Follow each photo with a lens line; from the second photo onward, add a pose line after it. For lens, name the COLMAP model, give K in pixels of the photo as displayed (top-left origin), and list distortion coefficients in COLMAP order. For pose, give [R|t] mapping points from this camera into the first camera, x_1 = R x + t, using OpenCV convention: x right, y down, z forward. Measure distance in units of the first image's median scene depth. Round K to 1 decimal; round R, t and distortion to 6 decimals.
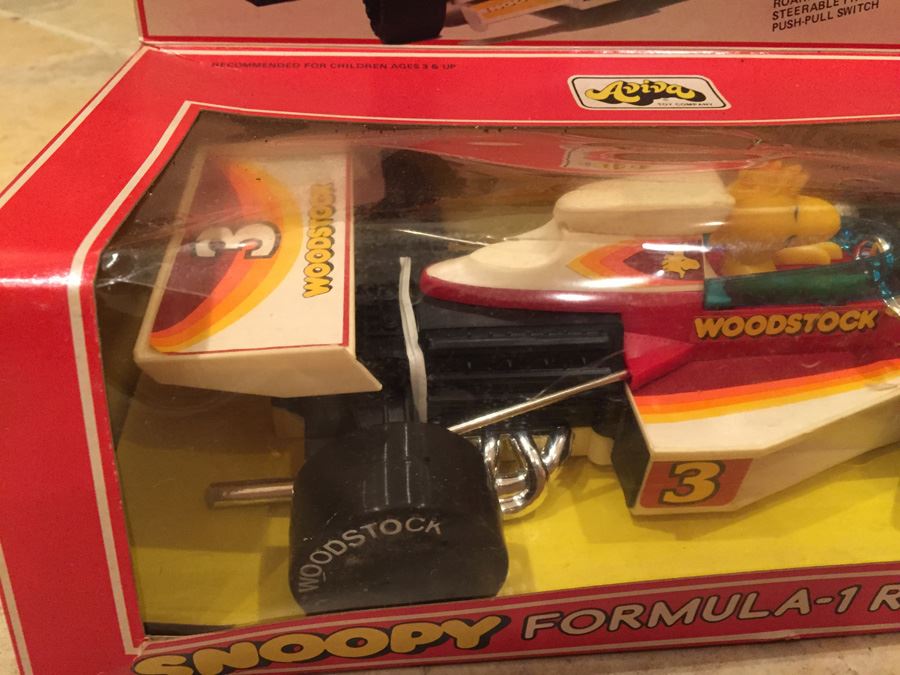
lens RADIAL K [[794.5, 0, 450.0], [0, 794.5, 337.5], [0, 0, 1]] dist [0.085860, -0.154167]
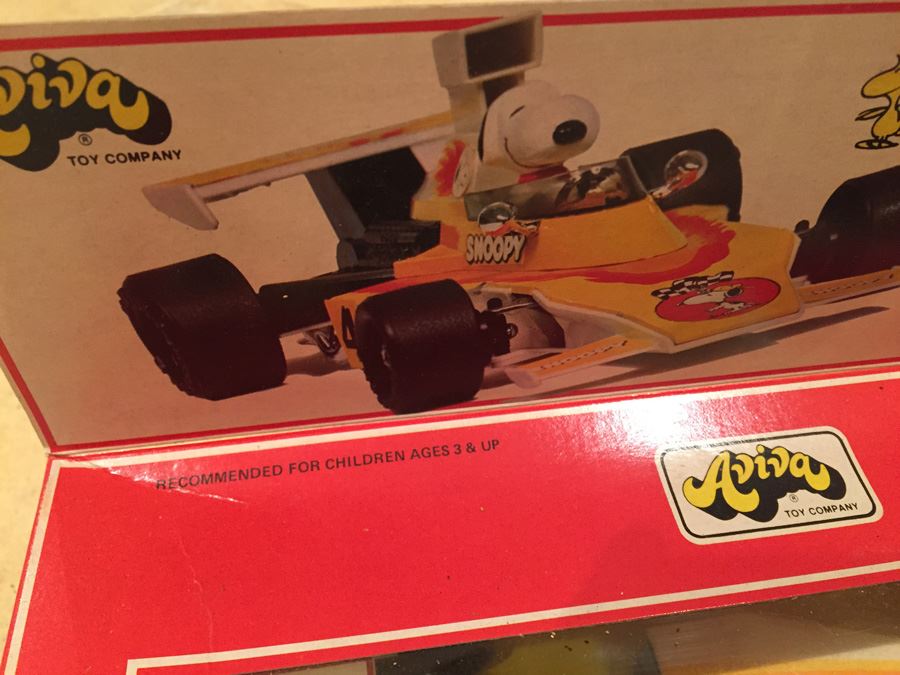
lens RADIAL K [[794.5, 0, 450.0], [0, 794.5, 337.5], [0, 0, 1]] dist [0.085860, -0.154167]
pose [[0.997654, -0.055121, 0.040588, -0.076335], [0.046174, 0.979626, 0.195451, -0.719561], [-0.050535, -0.193119, 0.979873, 0.400065]]
